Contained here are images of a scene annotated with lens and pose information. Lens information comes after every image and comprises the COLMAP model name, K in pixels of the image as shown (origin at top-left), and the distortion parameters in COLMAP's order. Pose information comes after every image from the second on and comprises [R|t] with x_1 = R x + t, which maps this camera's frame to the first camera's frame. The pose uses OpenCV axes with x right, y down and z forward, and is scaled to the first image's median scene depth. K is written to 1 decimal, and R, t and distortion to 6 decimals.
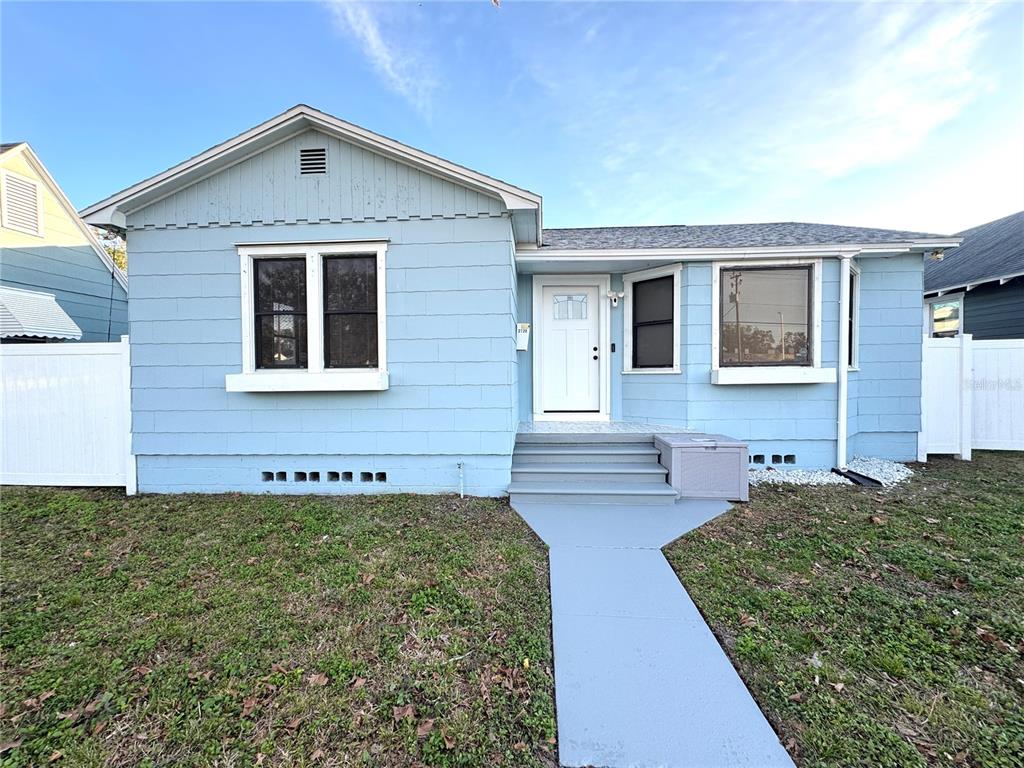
lens RADIAL K [[411.0, 0, 508.6], [0, 411.0, 384.4], [0, 0, 1]] dist [-0.004227, 0.002200]
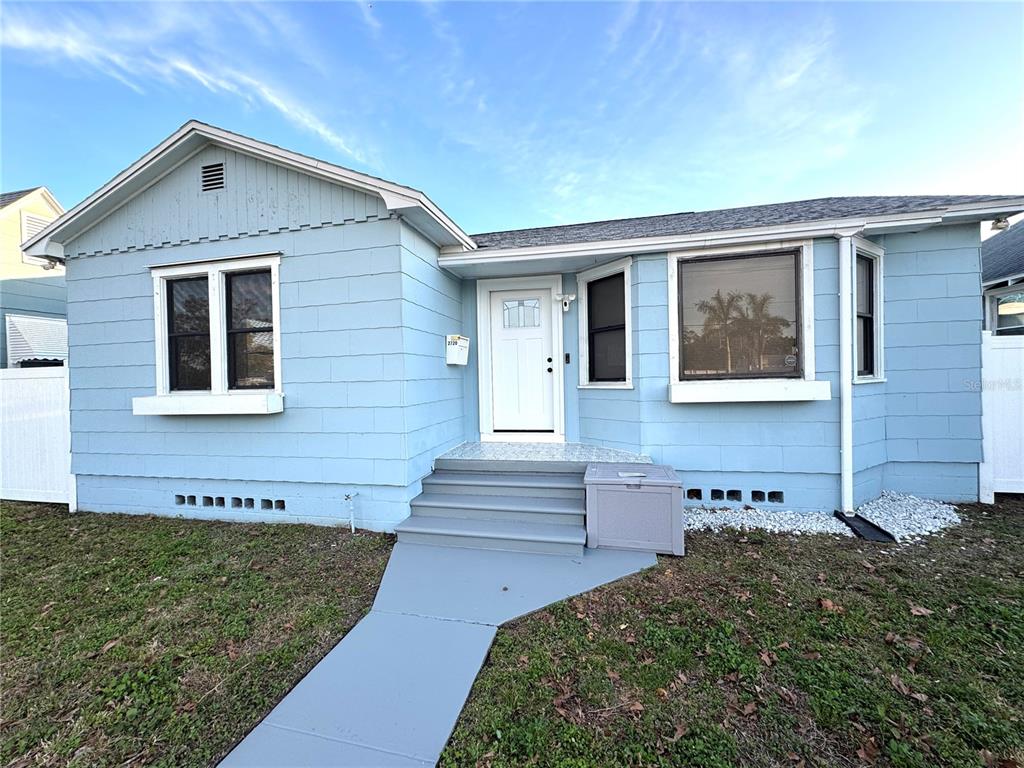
lens RADIAL K [[411.0, 0, 513.0], [0, 411.0, 382.9], [0, 0, 1]] dist [-0.004227, 0.002200]
pose [[0.986161, -0.012532, -0.165315, 0.367898], [0.010320, 0.999845, -0.014234, -0.033839], [0.165467, 0.012331, 0.986138, 0.159986]]
